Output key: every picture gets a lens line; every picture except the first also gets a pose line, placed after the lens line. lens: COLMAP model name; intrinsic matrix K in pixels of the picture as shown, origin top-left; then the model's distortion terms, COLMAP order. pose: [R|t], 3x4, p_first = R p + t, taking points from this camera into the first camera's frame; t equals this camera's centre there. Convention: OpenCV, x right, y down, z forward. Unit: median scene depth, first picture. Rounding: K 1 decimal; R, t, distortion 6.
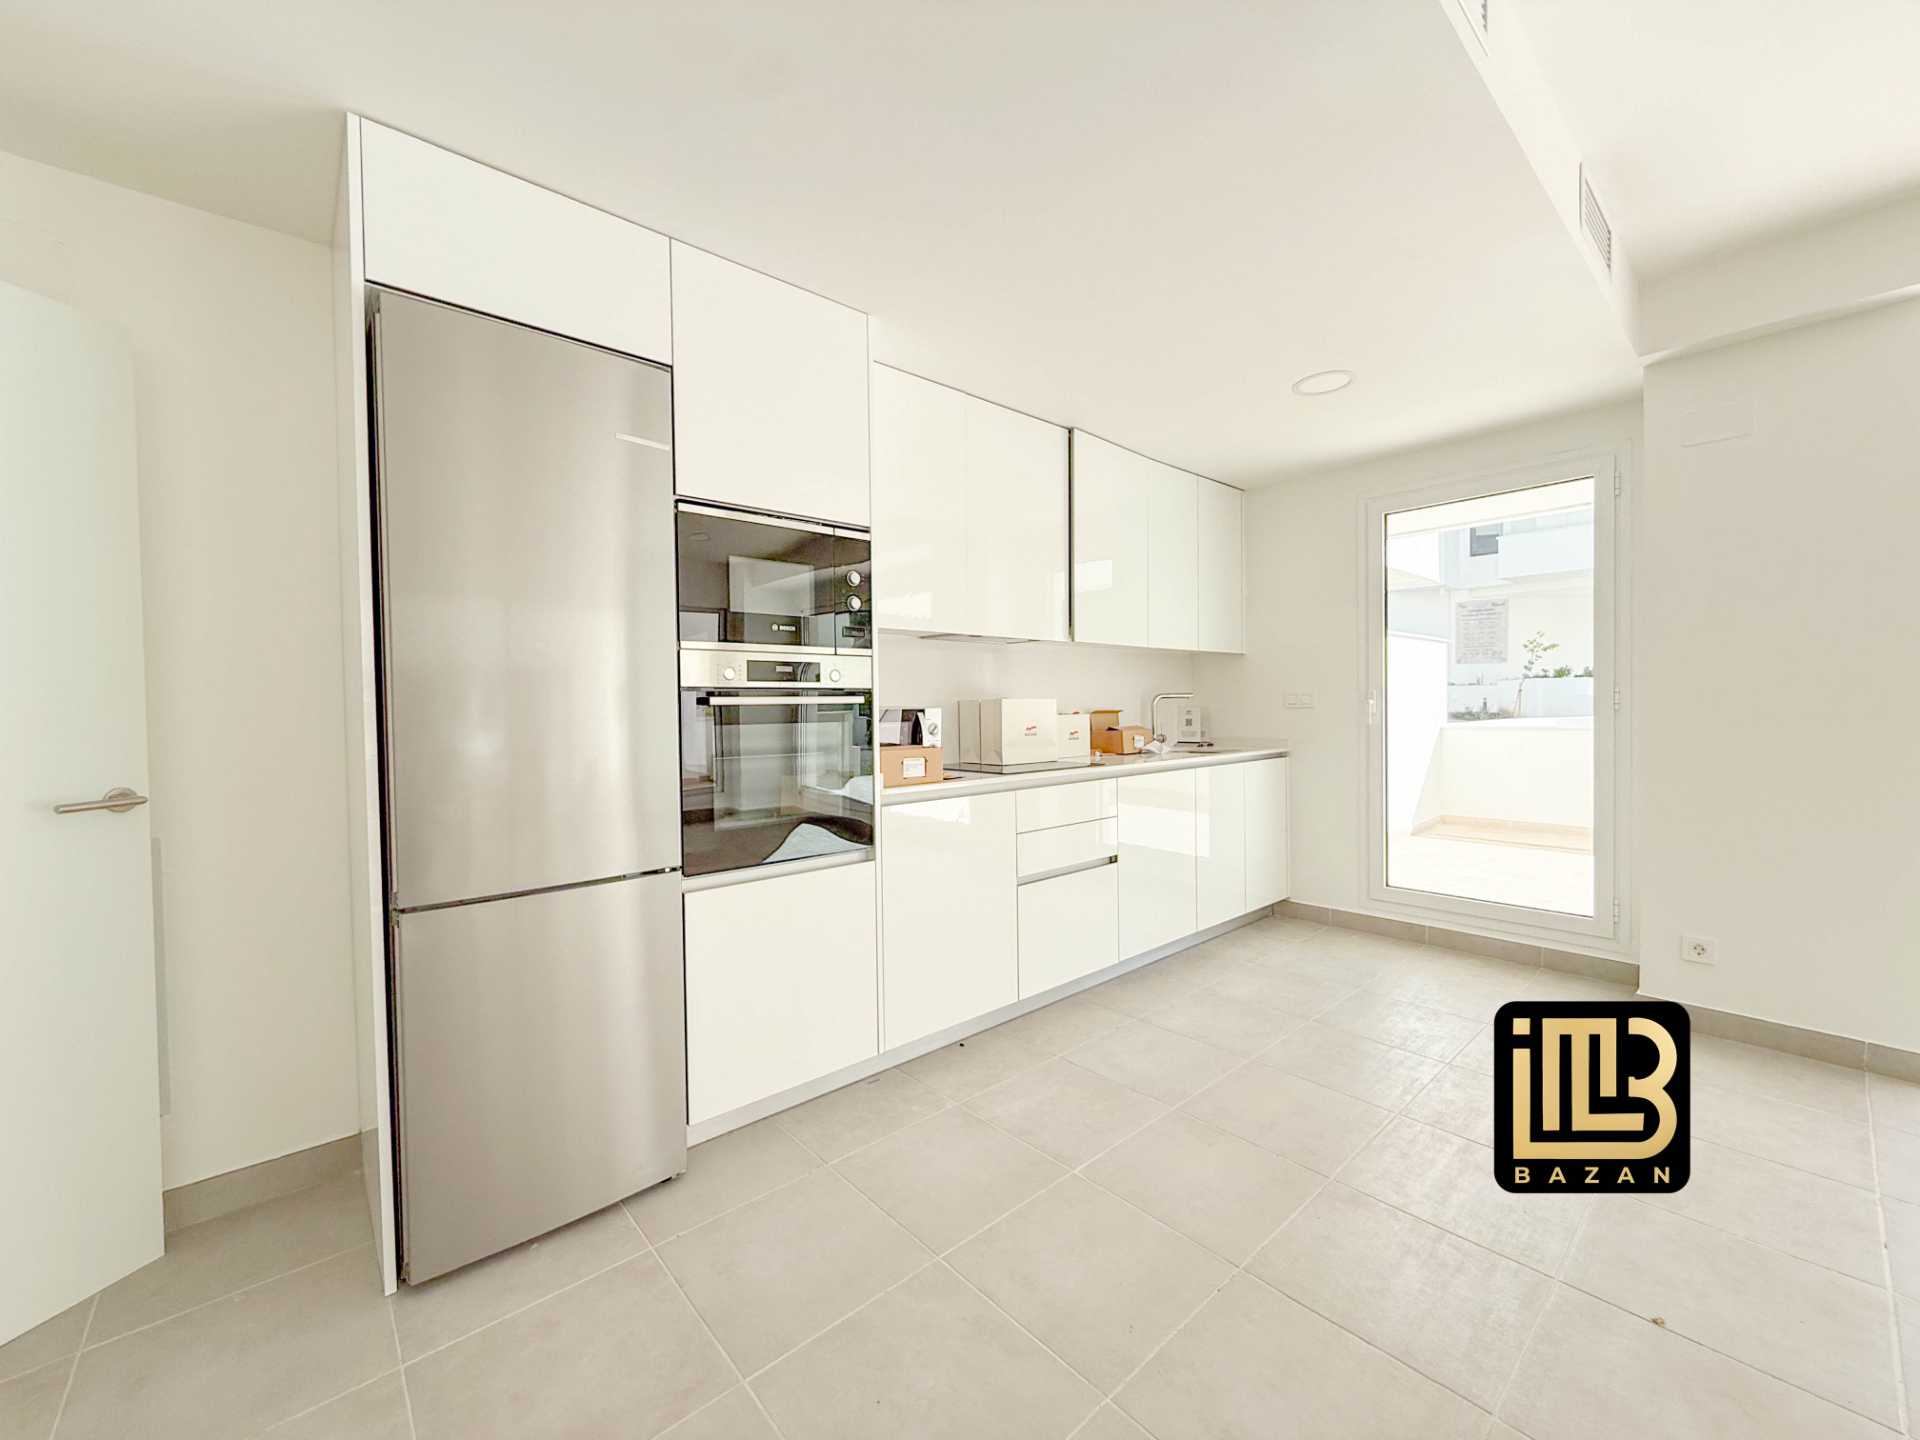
lens RADIAL K [[761.3, 0, 943.6], [0, 761.3, 718.9], [0, 0, 1]] dist [0.000222, -0.000265]
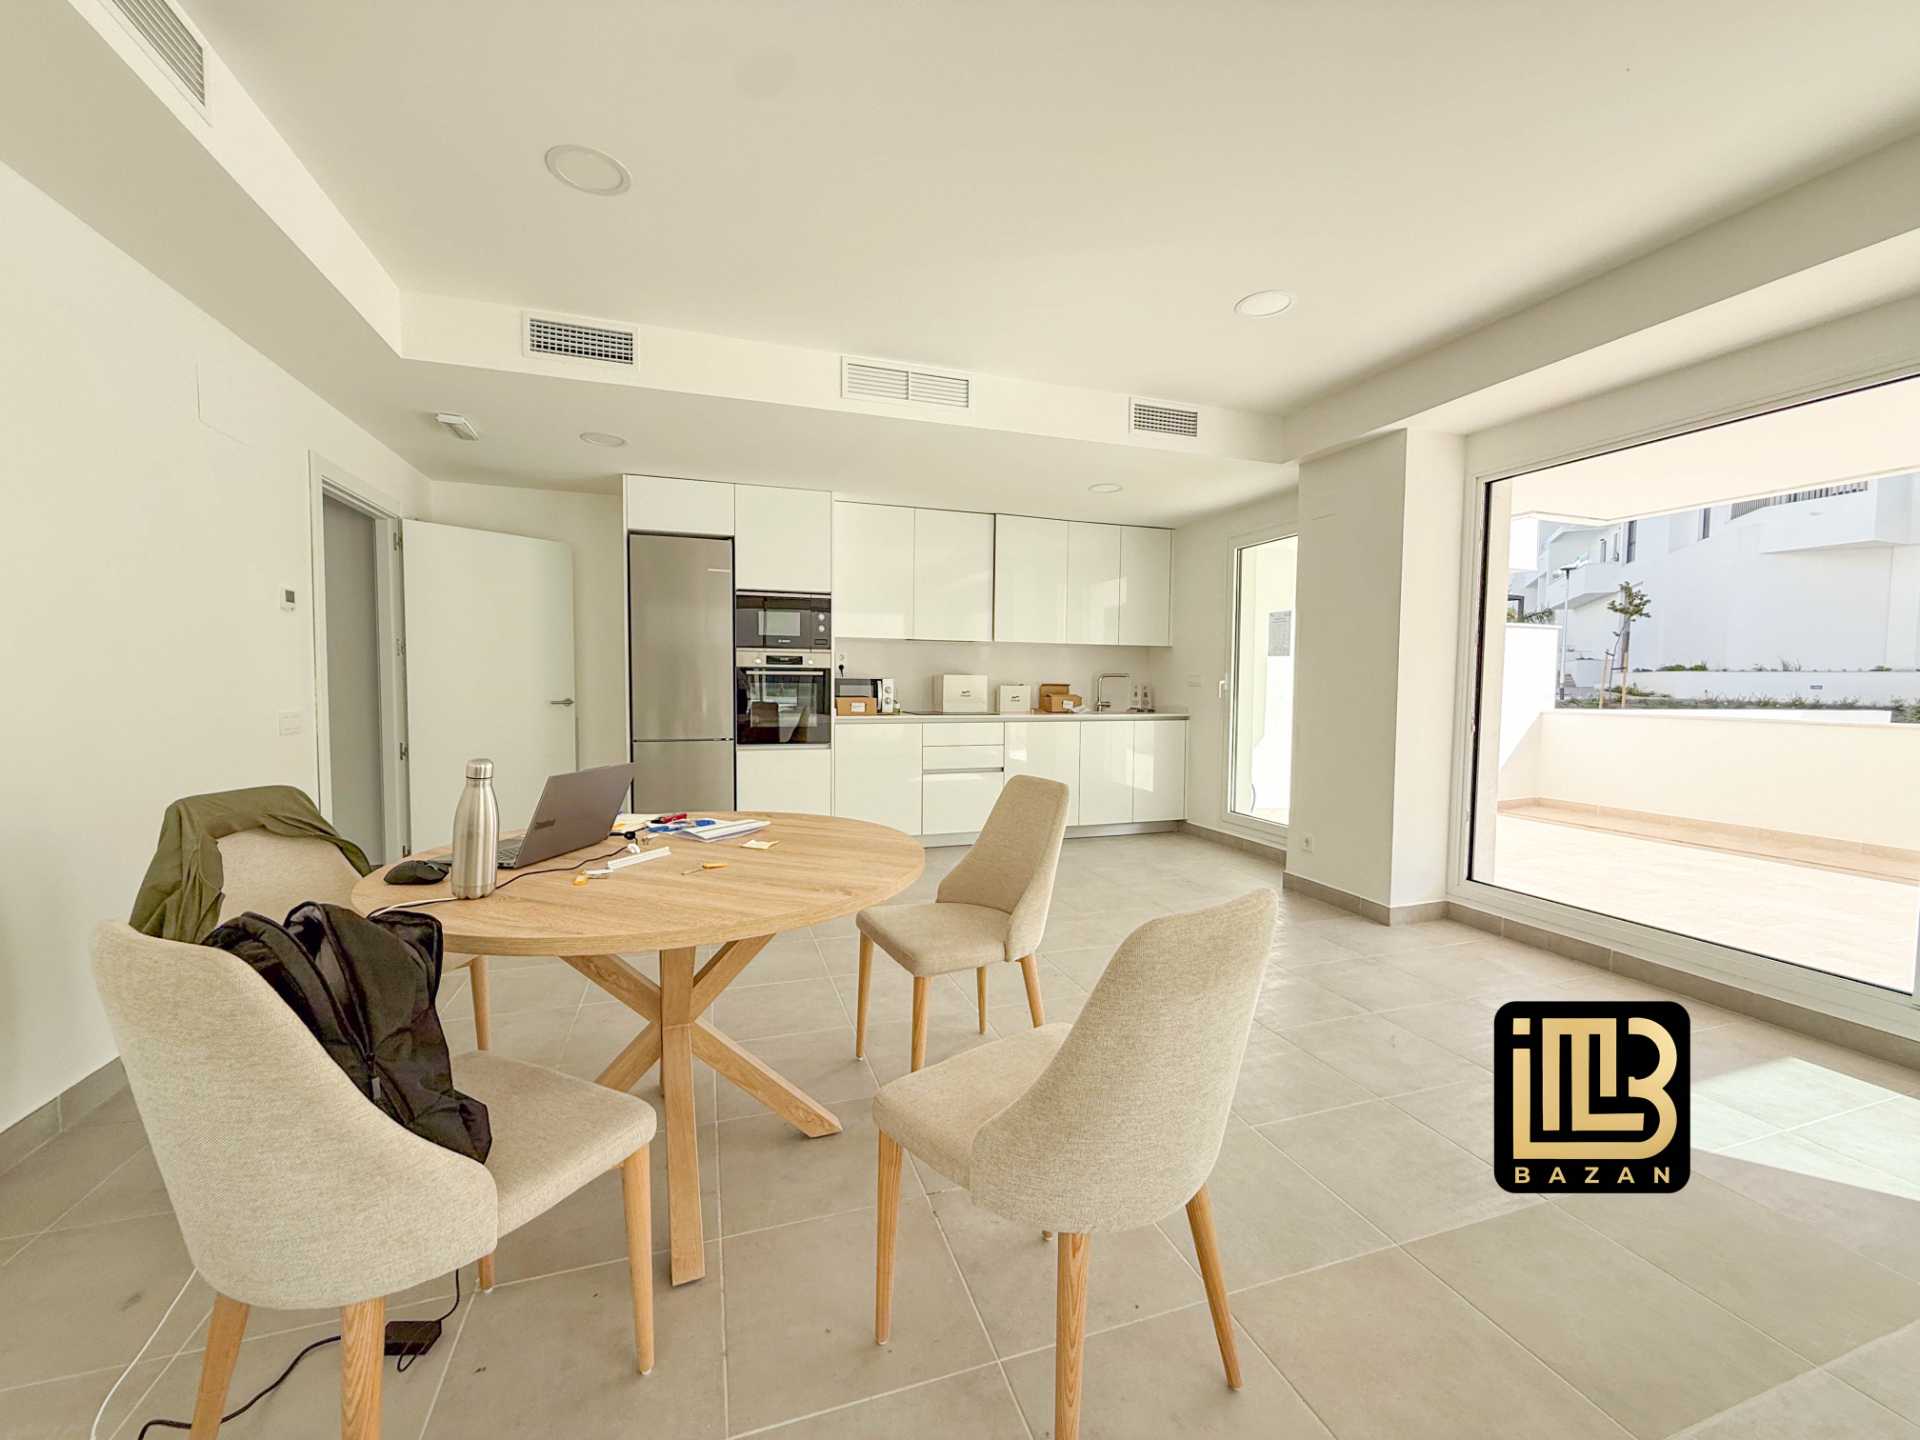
lens RADIAL K [[761.3, 0, 953.9], [0, 761.3, 720.0], [0, 0, 1]] dist [0.000222, -0.000265]
pose [[0.922096, 0.042015, -0.384673, 1.050812], [-0.028869, 0.998787, 0.039889, 0.009982], [0.385882, -0.025676, 0.922191, -0.840074]]
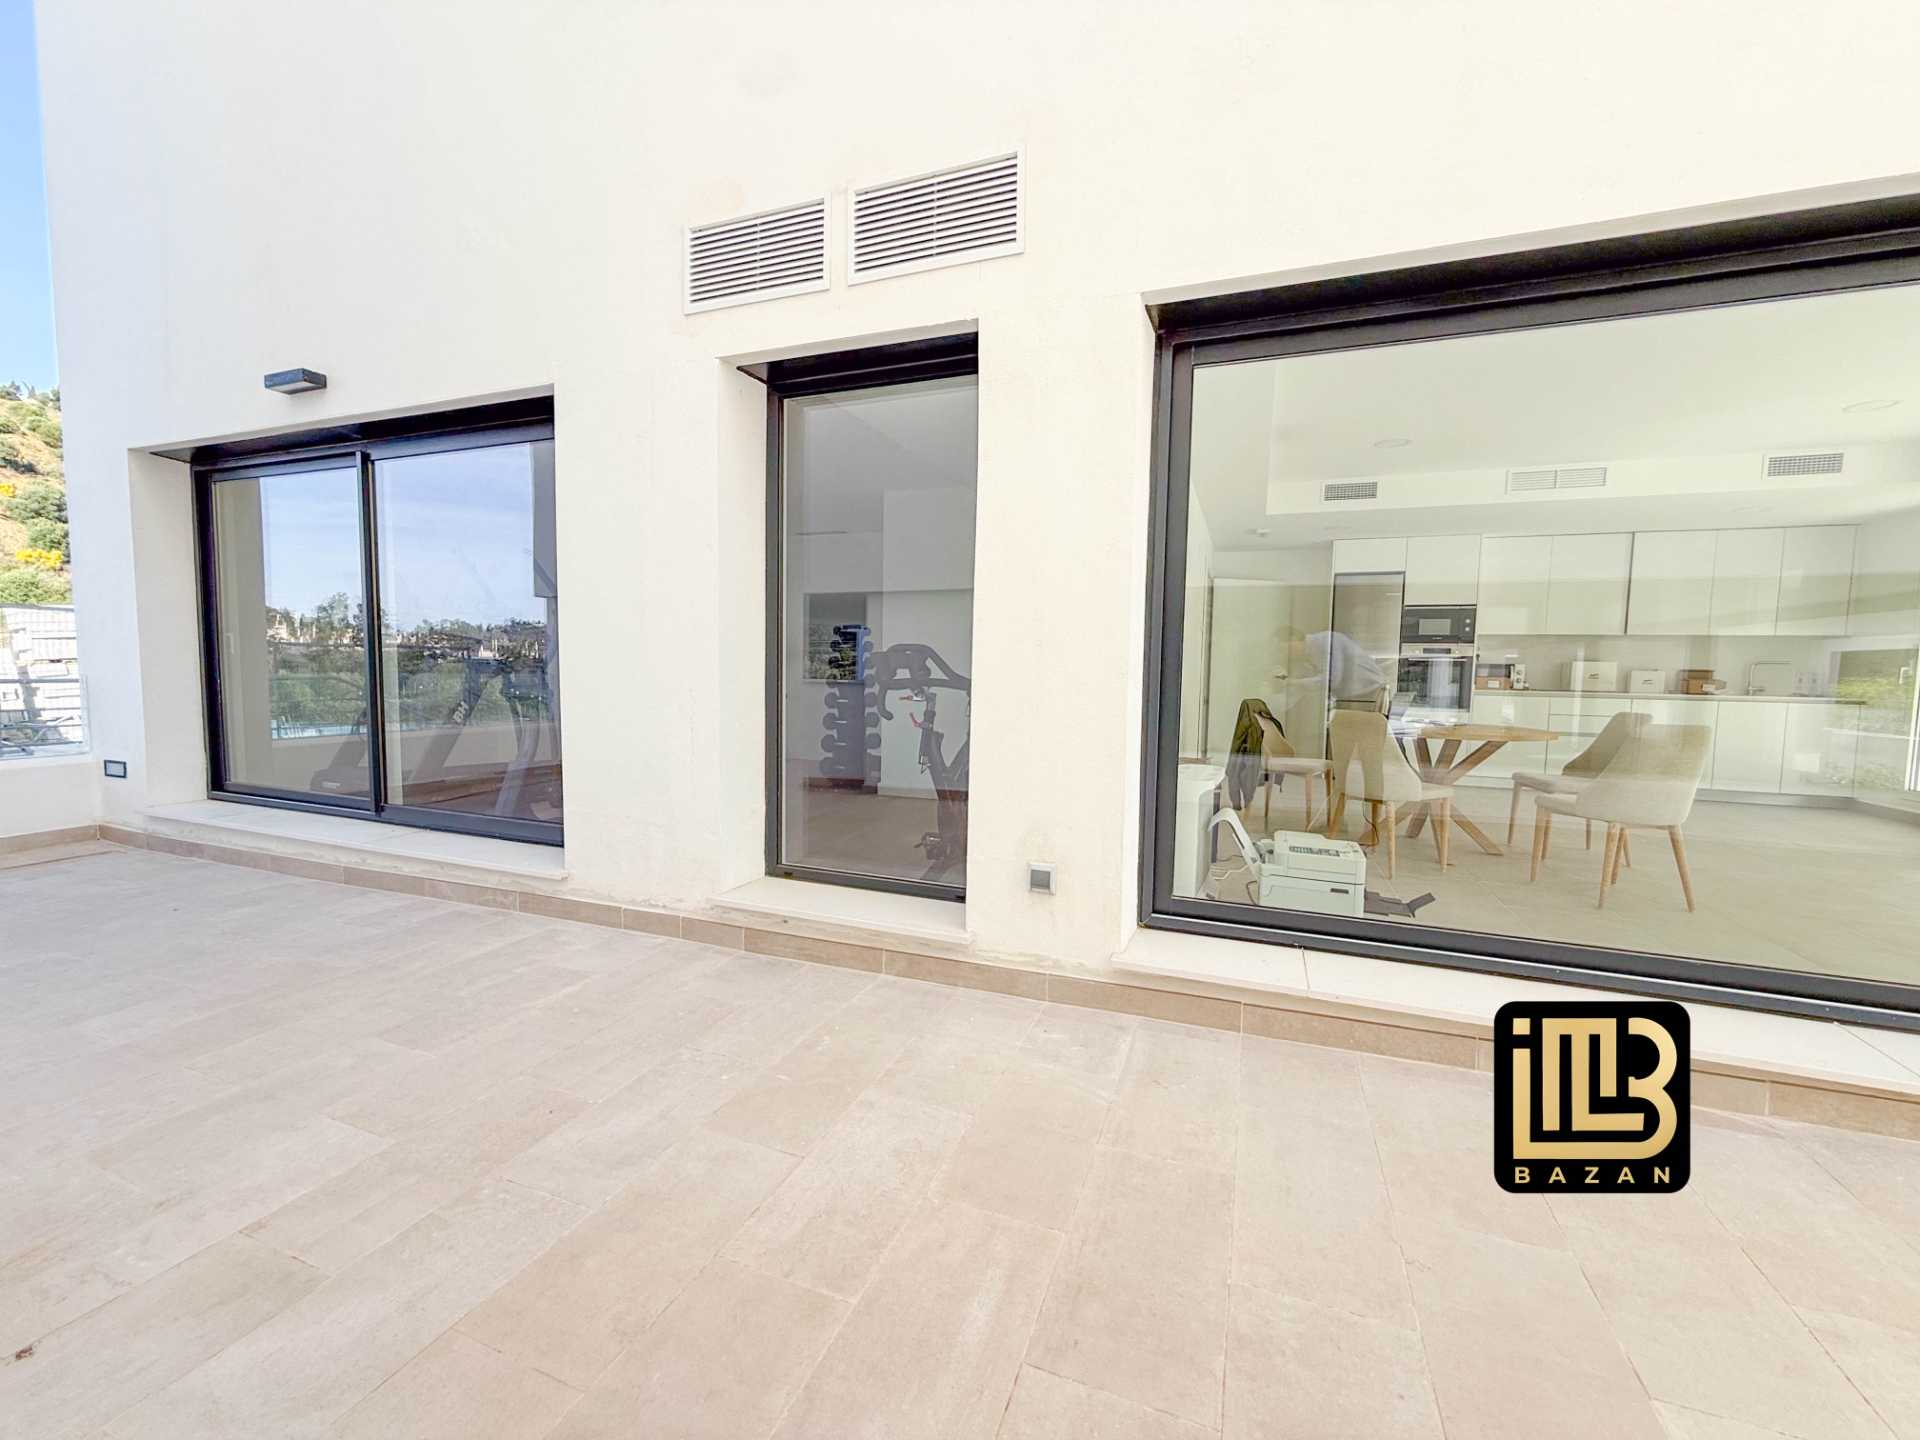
lens RADIAL K [[761.3, 0, 953.6], [0, 761.3, 719.9], [0, 0, 1]] dist [0.000222, -0.000265]
pose [[0.460800, 0.083093, -0.883606, 1.694239], [-0.041619, 0.996535, 0.072008, 0.083144], [0.886528, 0.003593, 0.462661, -2.314897]]
